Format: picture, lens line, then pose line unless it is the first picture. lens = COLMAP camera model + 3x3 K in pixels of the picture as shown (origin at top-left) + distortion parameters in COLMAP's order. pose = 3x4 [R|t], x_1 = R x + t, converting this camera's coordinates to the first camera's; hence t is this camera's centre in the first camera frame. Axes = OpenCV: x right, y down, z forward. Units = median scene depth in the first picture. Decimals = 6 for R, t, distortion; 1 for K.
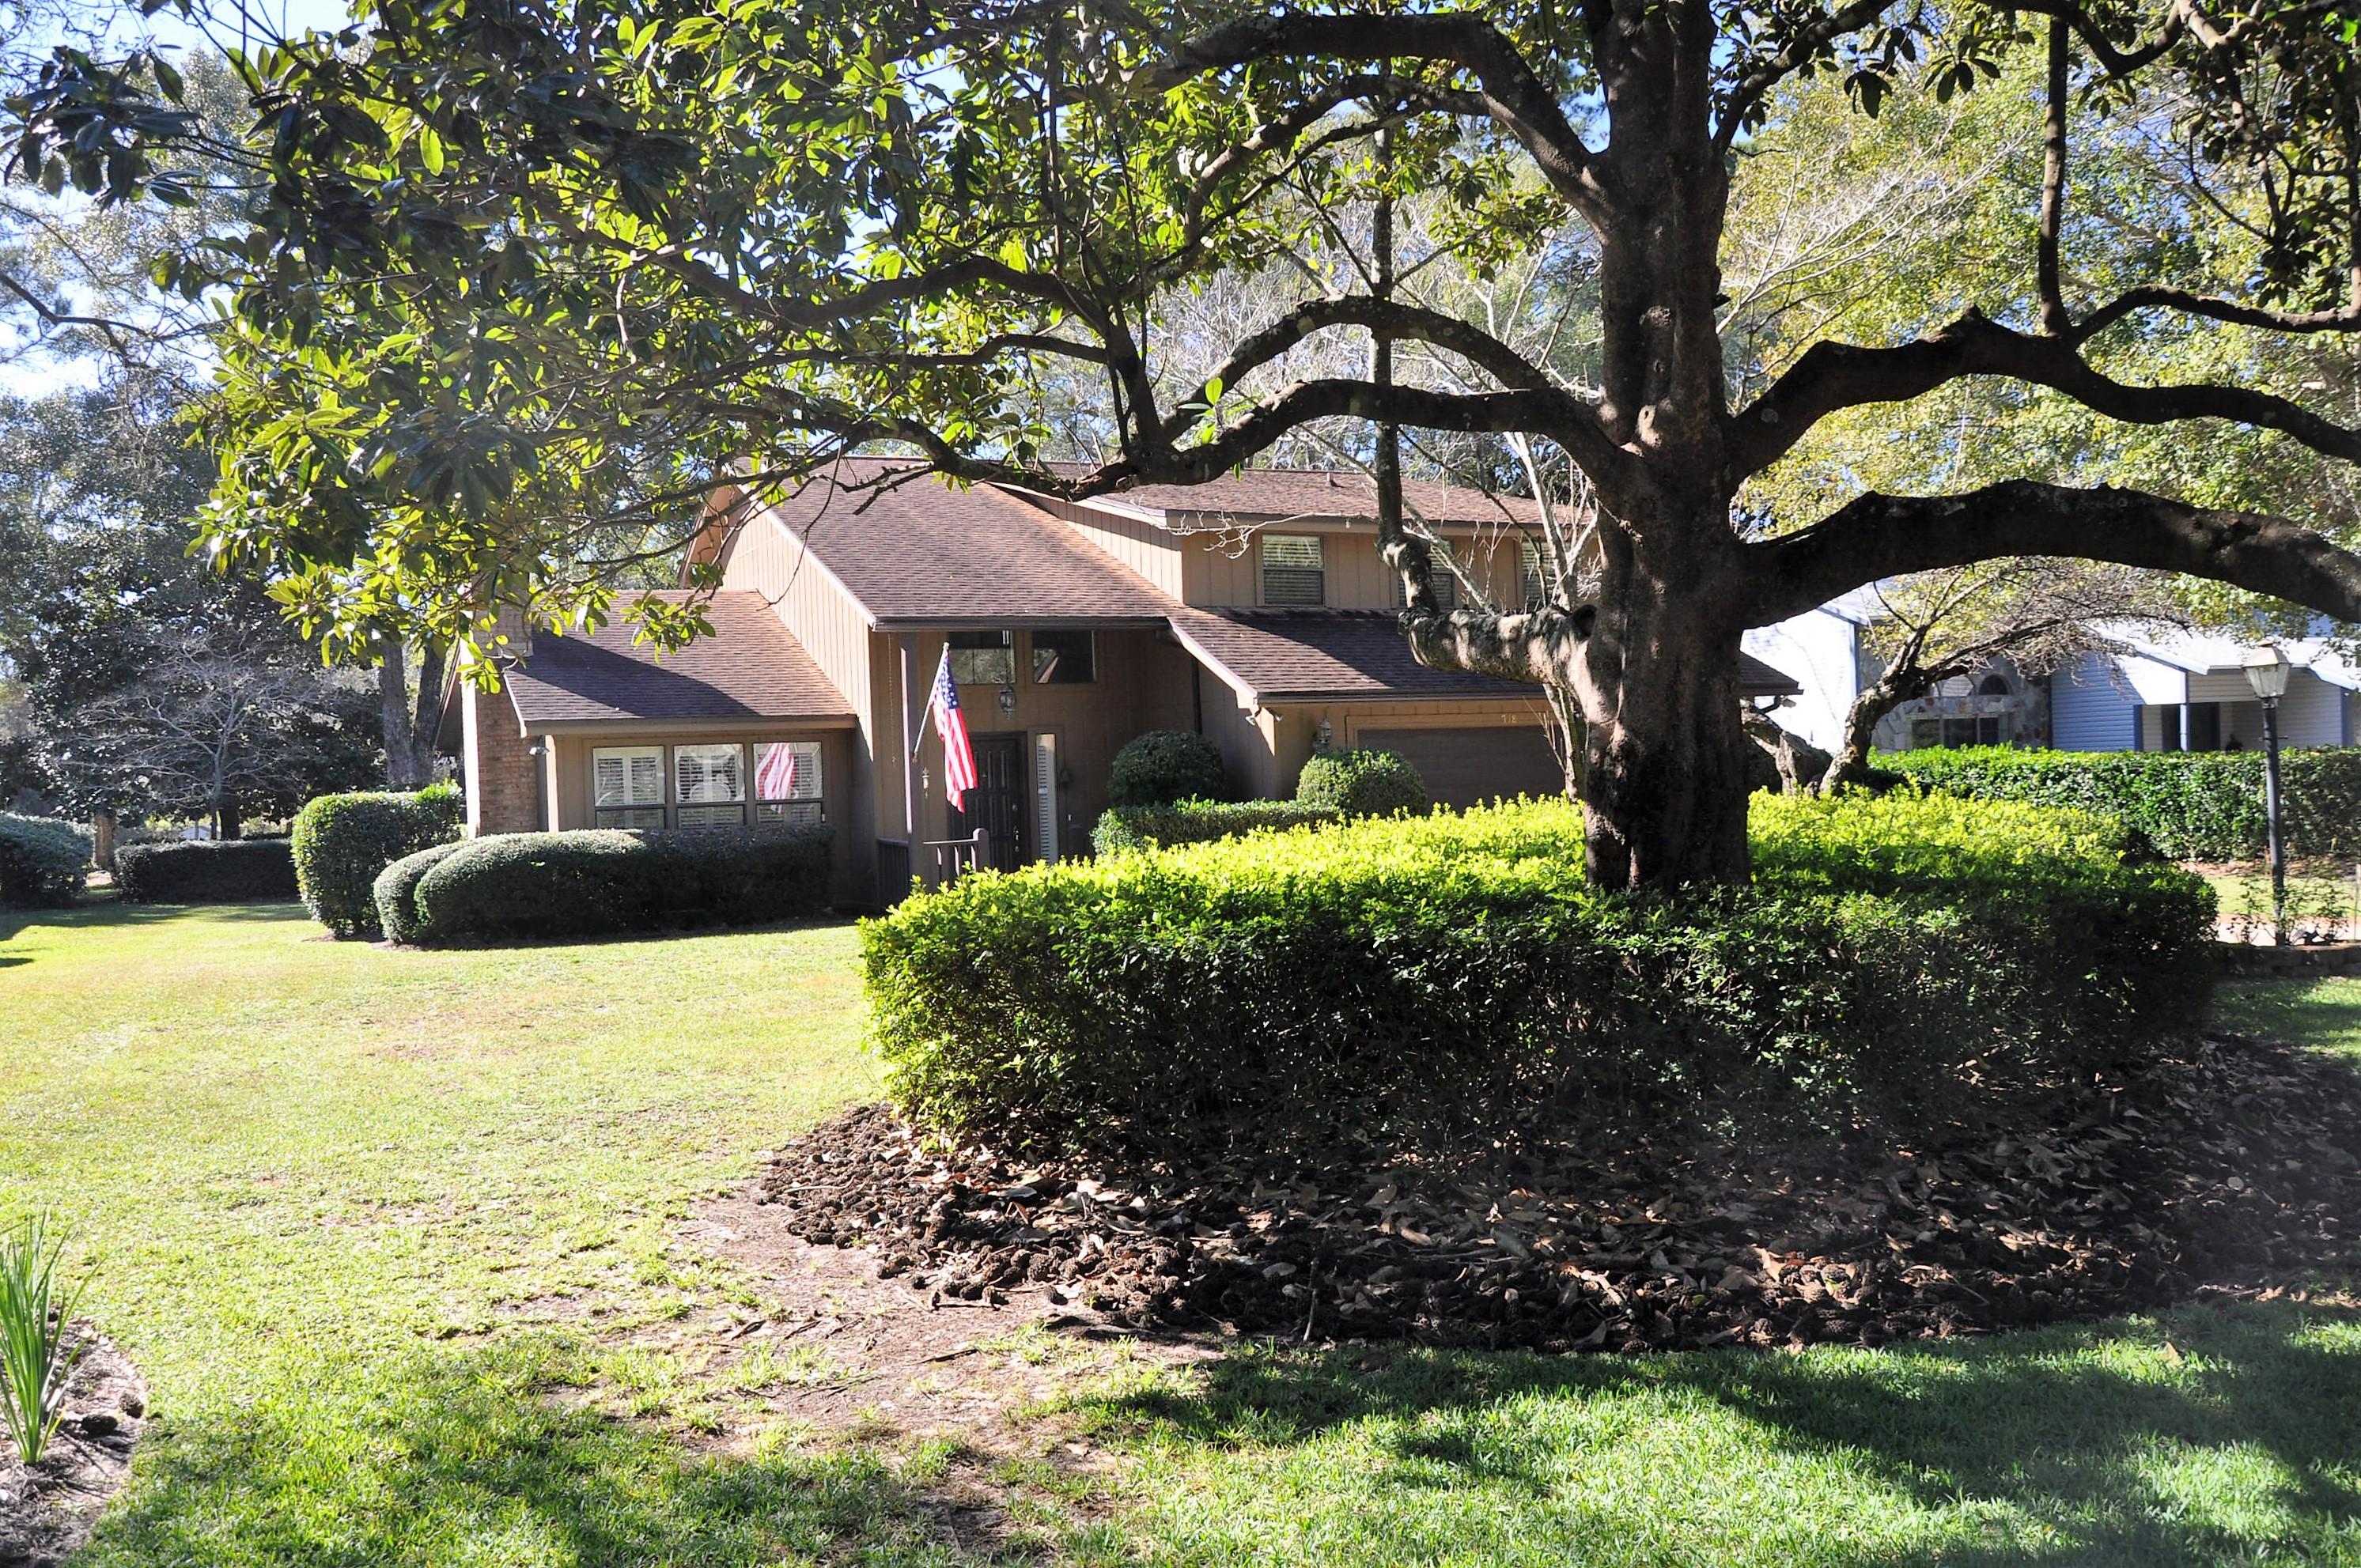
lens RADIAL K [[1686.4, 0, 1180.5], [0, 1686.4, 784.0], [0, 0, 1]] dist [-0.162189, -0.000037]
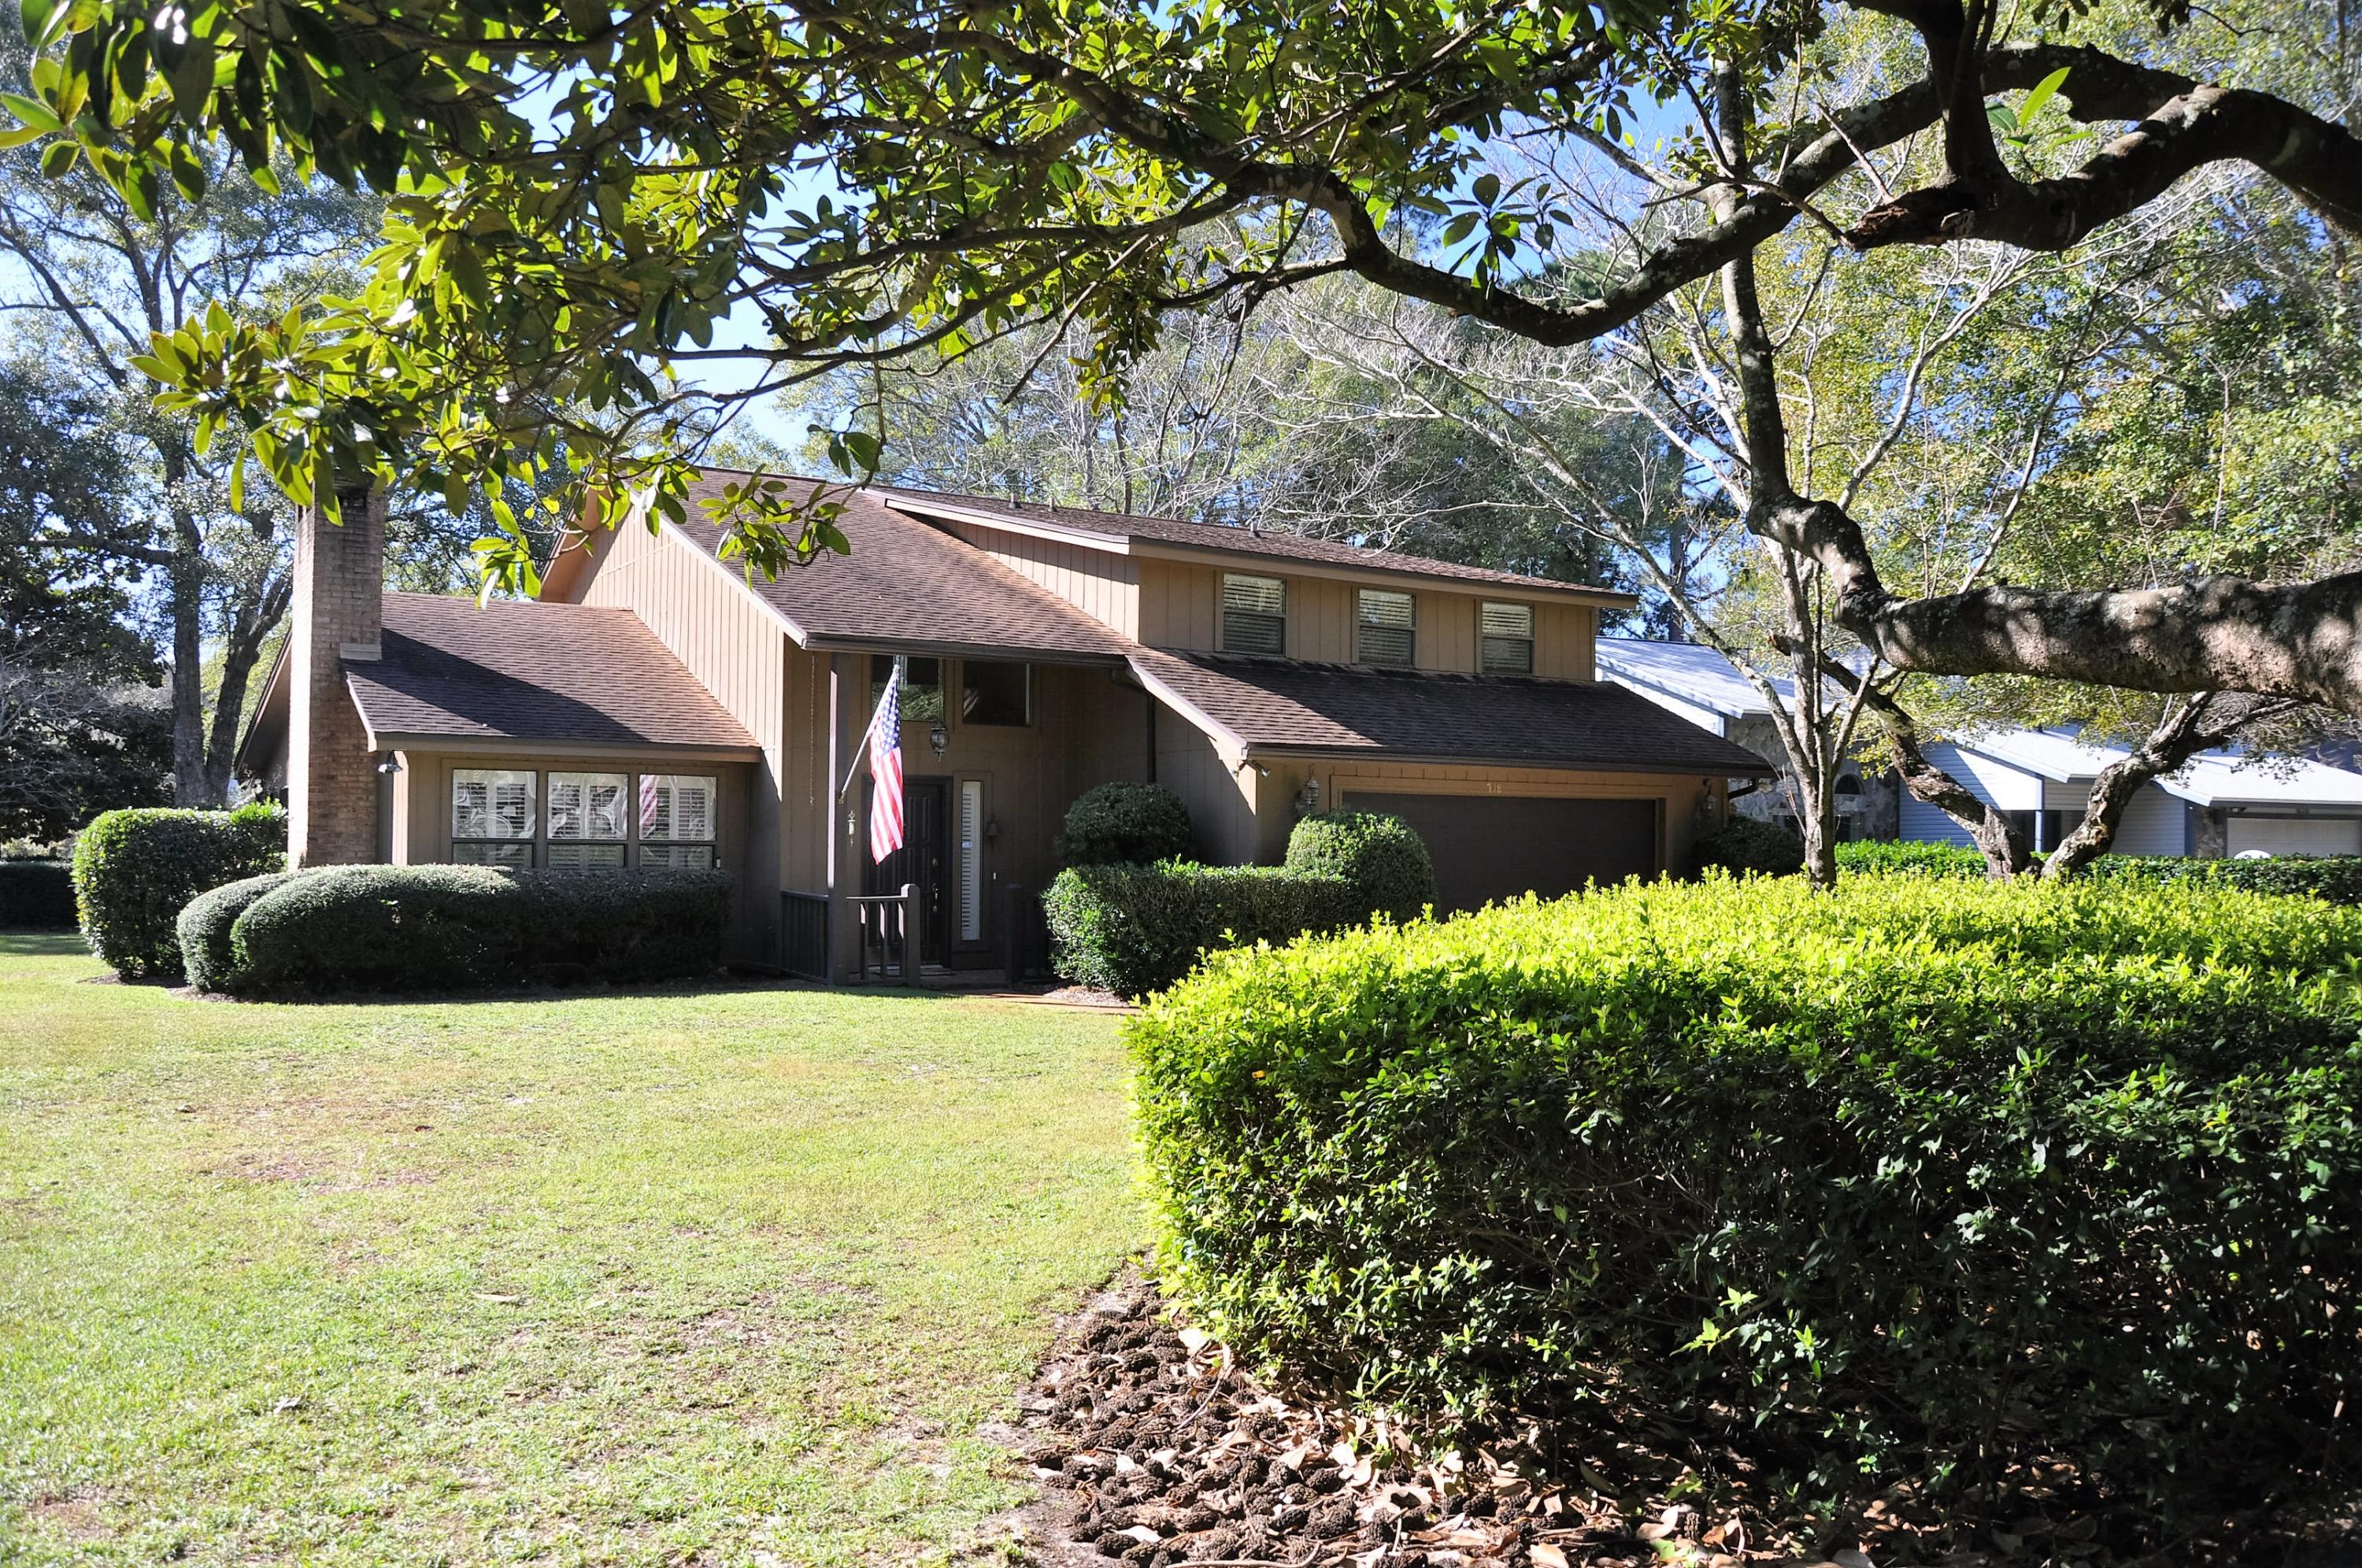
lens RADIAL K [[1646.3, 0, 1182.2], [0, 1646.3, 807.4], [0, 0, 1]] dist [-0.160055, 0.053652]
pose [[0.991052, 0.047441, 0.124758, -0.085056], [-0.043822, 0.998540, -0.031599, 0.007549], [-0.126075, 0.025849, 0.991684, 0.138107]]
